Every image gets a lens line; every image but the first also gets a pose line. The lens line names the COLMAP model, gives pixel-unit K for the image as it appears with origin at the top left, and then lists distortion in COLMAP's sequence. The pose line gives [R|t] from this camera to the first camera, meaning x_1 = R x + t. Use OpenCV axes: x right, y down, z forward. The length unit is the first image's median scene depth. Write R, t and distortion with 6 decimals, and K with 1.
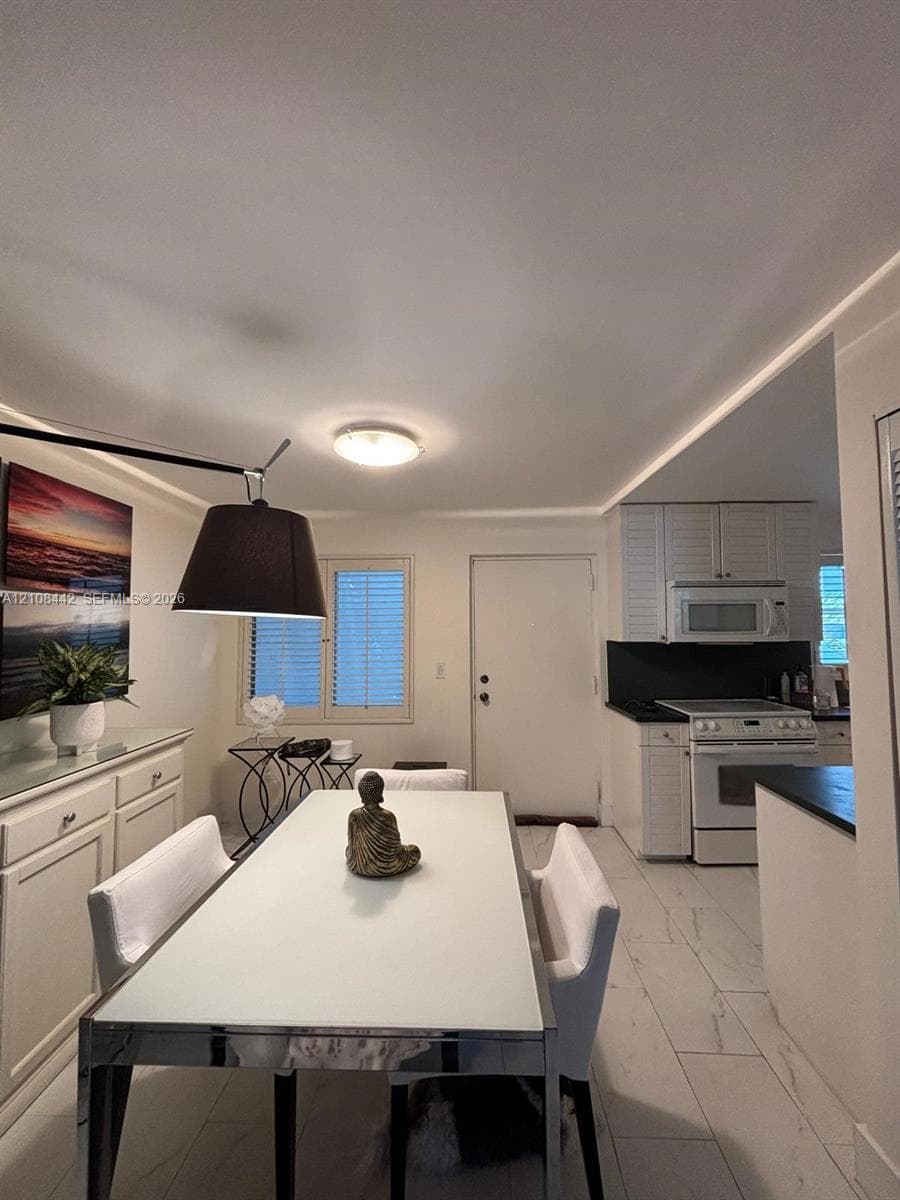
lens RADIAL K [[500.4, 0, 470.0], [0, 500.4, 594.7], [0, 0, 1]] dist [0.004503, -0.001987]
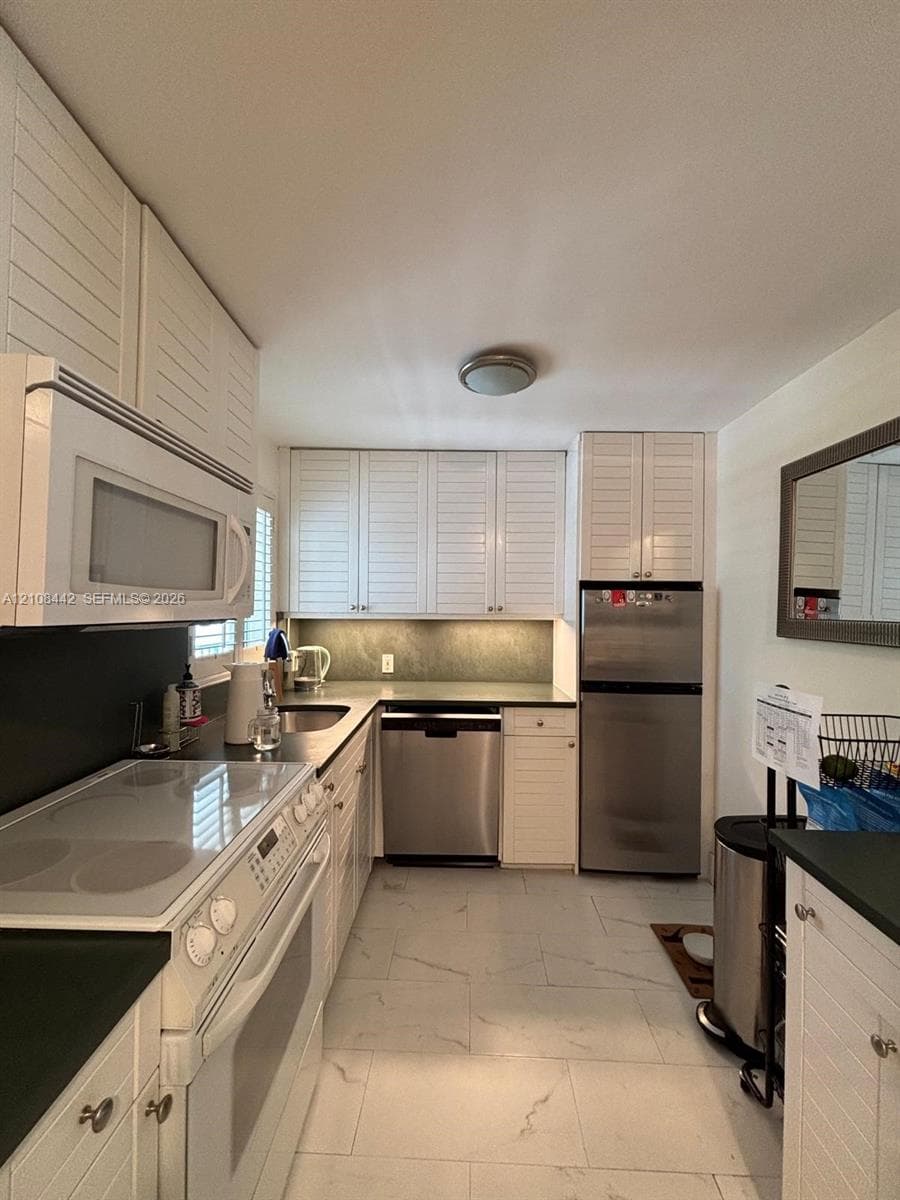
lens RADIAL K [[500.4, 0, 449.3], [0, 500.4, 599.7], [0, 0, 1]] dist [0.004503, -0.001987]
pose [[0.015916, 0.020426, 0.999665, 0.183409], [-0.076196, 0.996909, -0.019157, 0.072002], [-0.996966, -0.075866, 0.017423, 0.811813]]
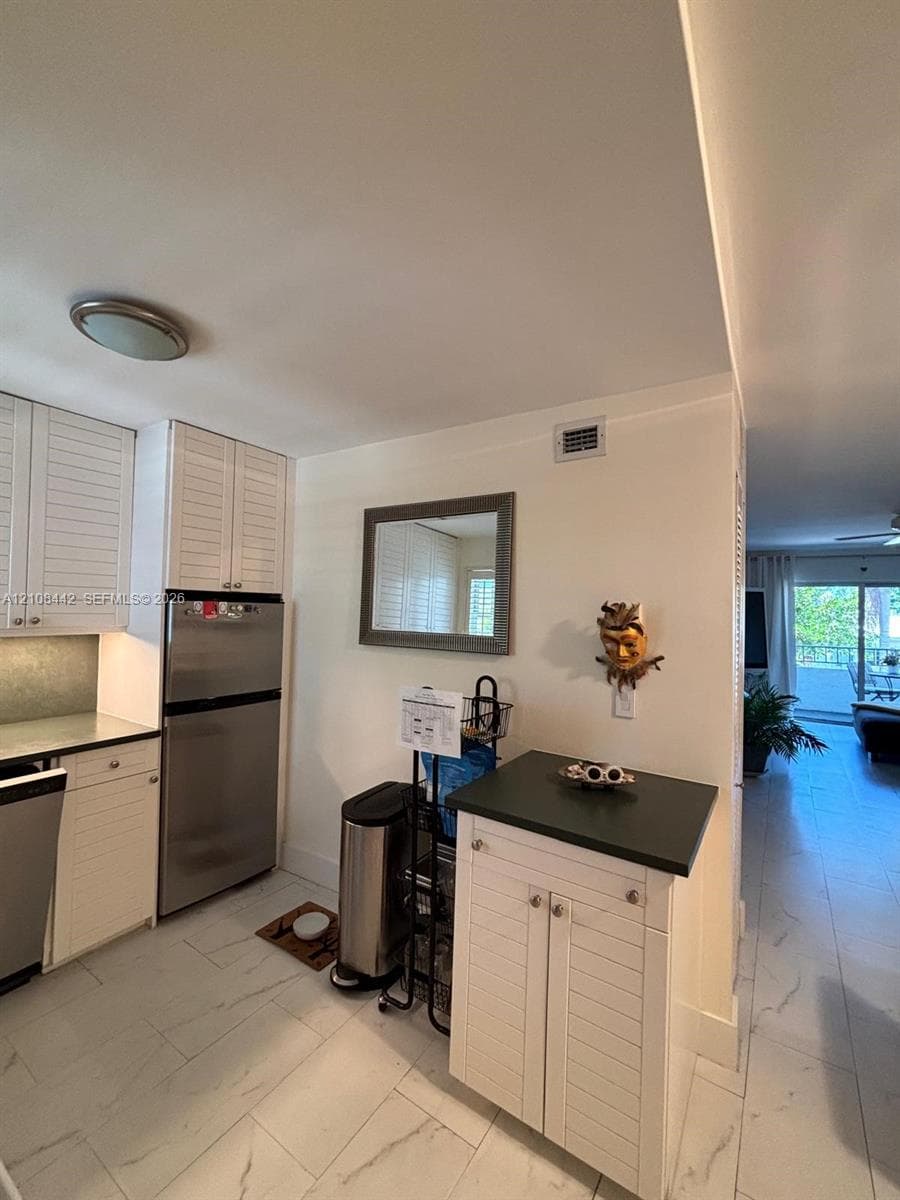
lens RADIAL K [[500.4, 0, 451.4], [0, 500.4, 601.5], [0, 0, 1]] dist [0.004503, -0.001987]
pose [[-0.840262, -0.002464, 0.542175, 0.269486], [-0.050457, 0.996005, -0.073671, 0.059303], [-0.539828, -0.089260, -0.837030, 0.983565]]
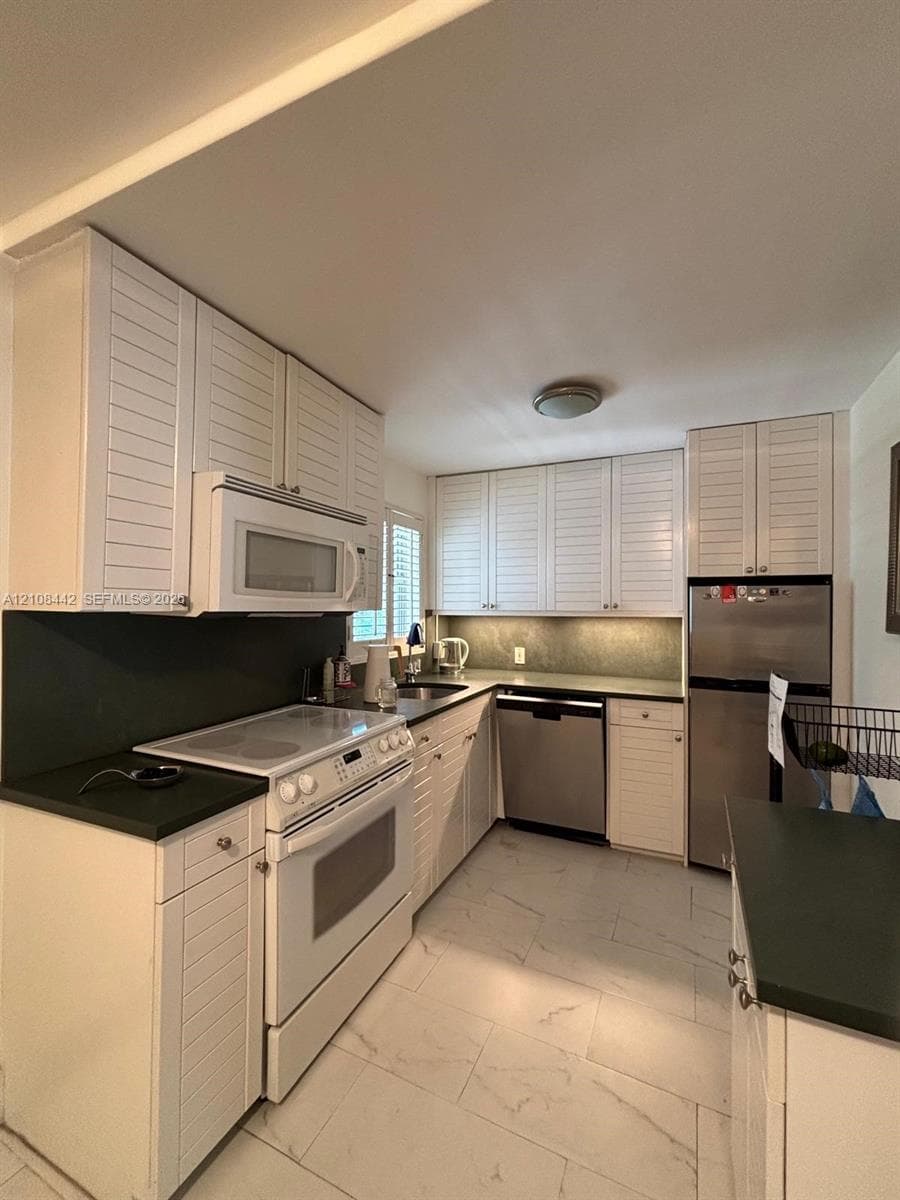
lens RADIAL K [[500.4, 0, 452.0], [0, 500.4, 599.9], [0, 0, 1]] dist [0.004503, -0.001987]
pose [[0.412721, 0.022587, 0.910578, 0.093016], [-0.067841, 0.997678, 0.006002, 0.067769], [-0.908328, -0.064251, 0.413295, 0.633491]]
